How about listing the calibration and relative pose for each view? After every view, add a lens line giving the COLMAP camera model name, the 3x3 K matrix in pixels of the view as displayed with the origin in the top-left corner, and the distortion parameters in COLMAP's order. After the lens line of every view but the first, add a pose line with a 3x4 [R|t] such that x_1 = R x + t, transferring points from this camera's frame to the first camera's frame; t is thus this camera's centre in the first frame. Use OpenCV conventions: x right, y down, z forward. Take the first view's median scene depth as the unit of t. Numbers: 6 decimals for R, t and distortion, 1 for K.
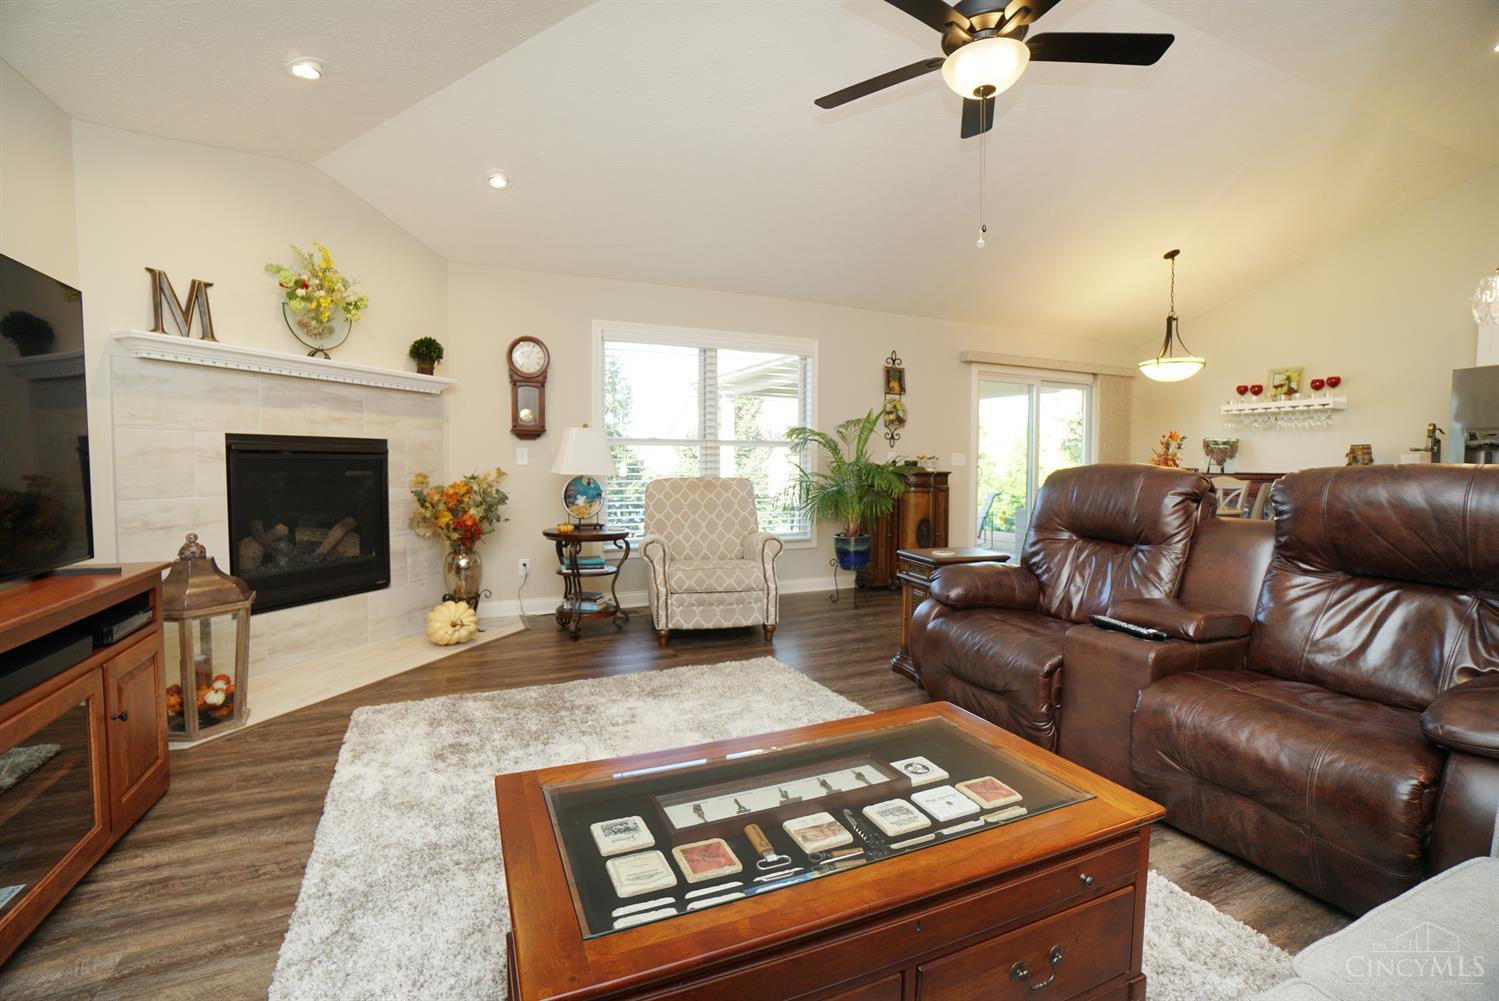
lens RADIAL K [[645.6, 0, 713.3], [0, 645.6, 499.1], [0, 0, 1]] dist [-0.048501, 0.000036]
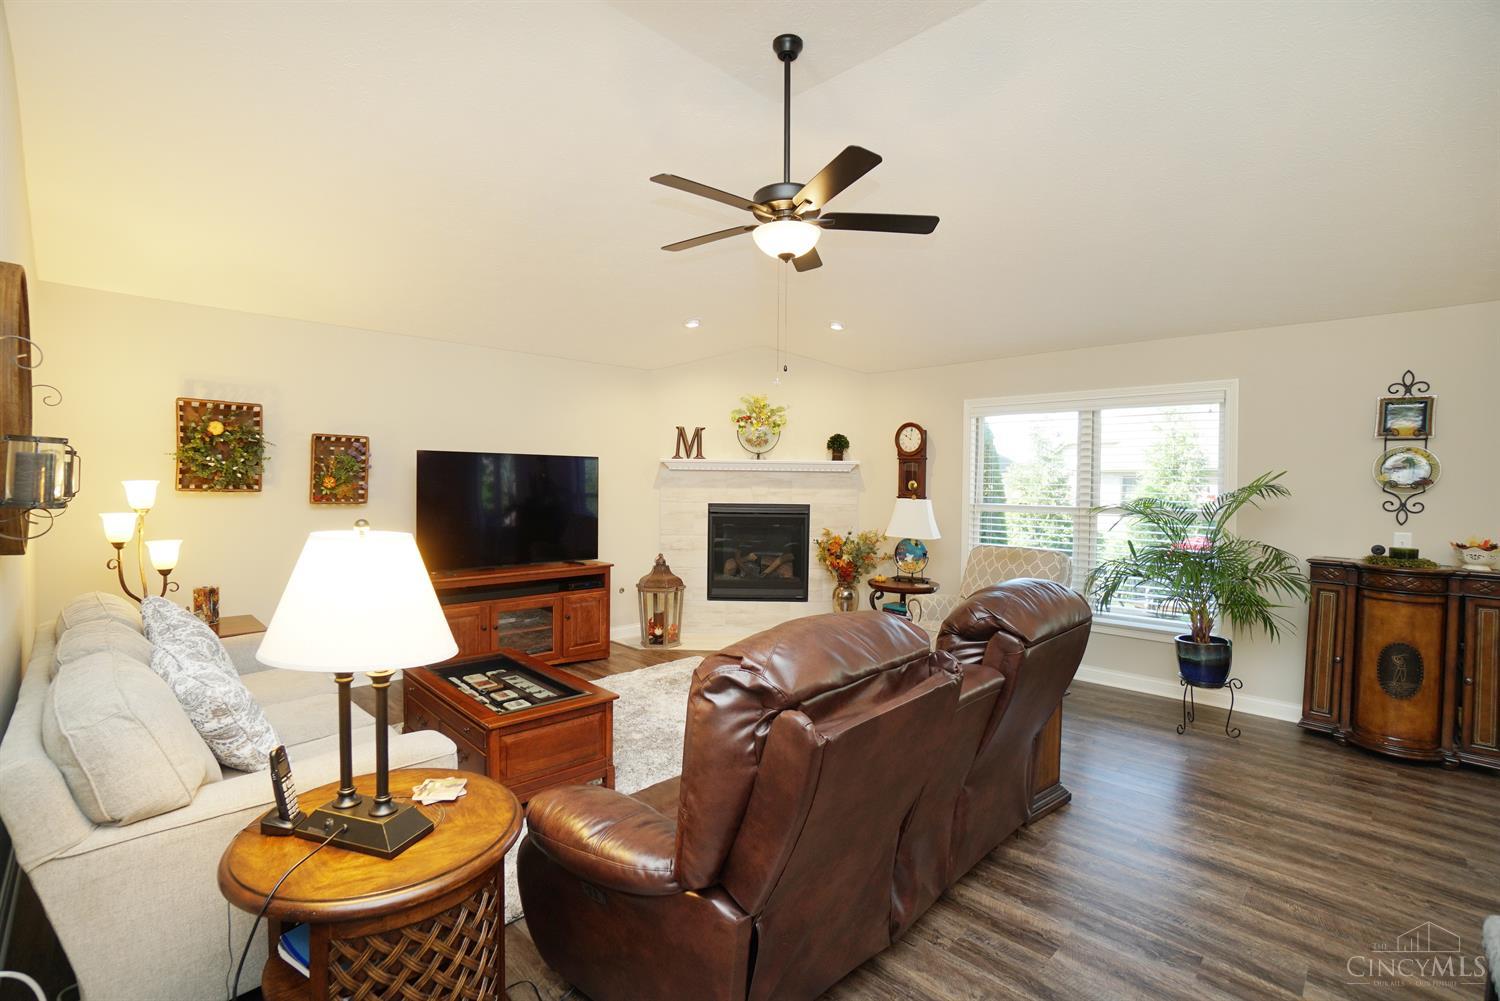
lens RADIAL K [[656.1, 0, 743.0], [0, 656.1, 485.8], [0, 0, 1]] dist [-0.047911, 0.000316]
pose [[0.373064, 0.005338, -0.927790, 0.902316], [-0.062476, 0.997858, -0.019381, -0.099540], [0.925700, 0.065195, 0.372599, 0.265689]]
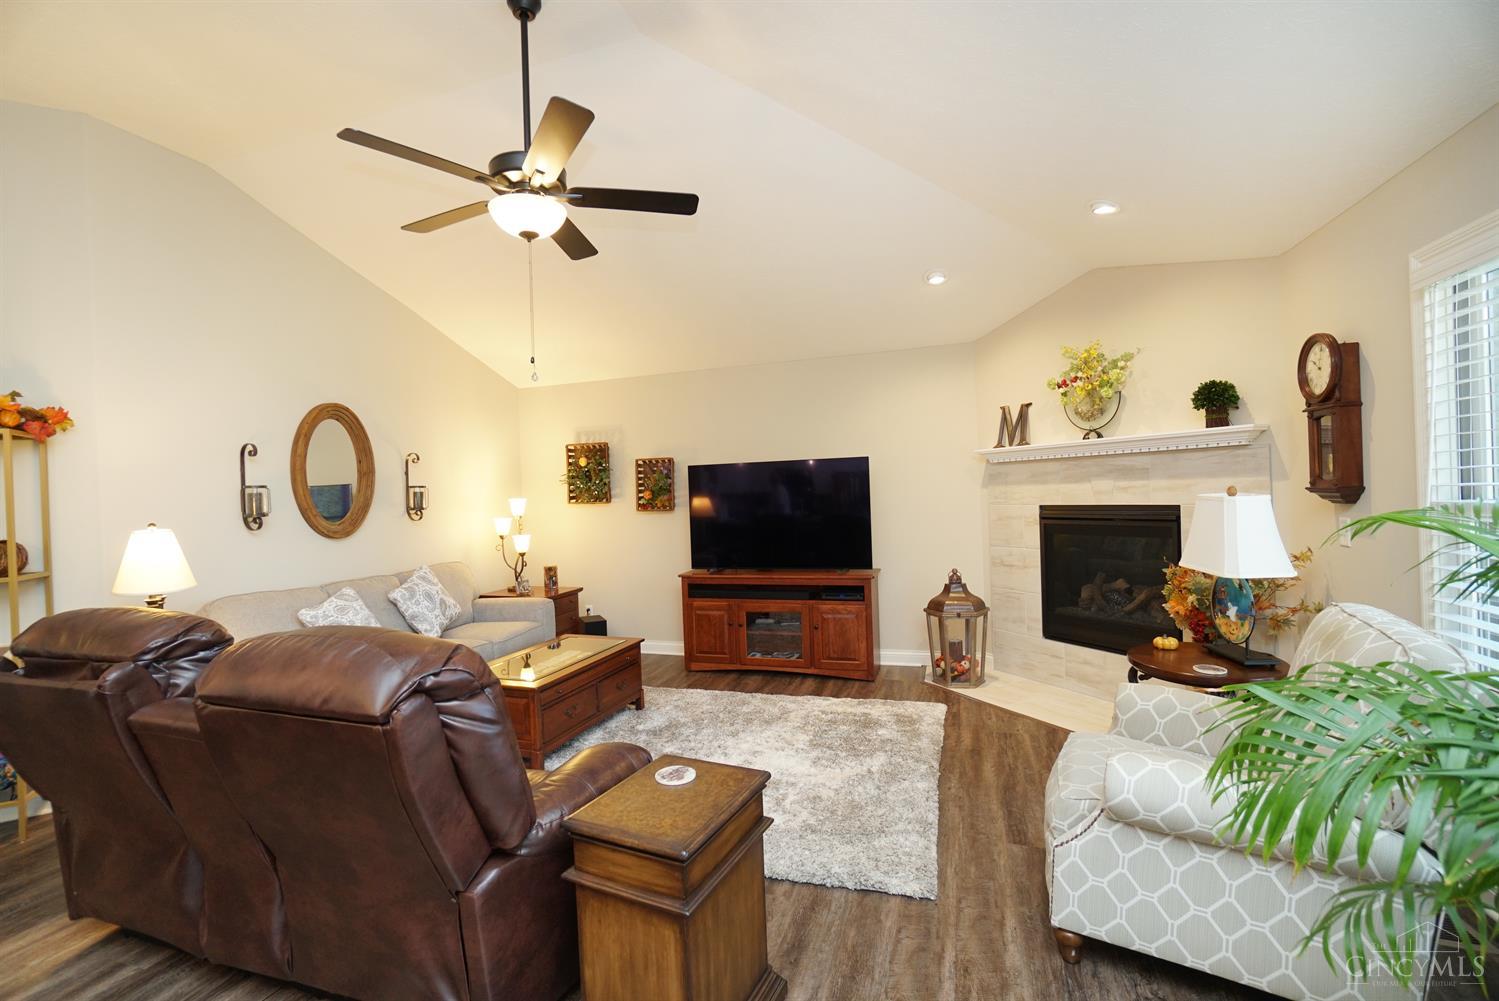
lens RADIAL K [[655.7, 0, 742.5], [0, 655.7, 485.8], [0, 0, 1]] dist [-0.047911, 0.000316]
pose [[-0.654319, 0.010810, -0.756141, 0.604212], [-0.009902, 0.999690, 0.022860, -0.138488], [0.756153, 0.022445, -0.654009, 1.141589]]
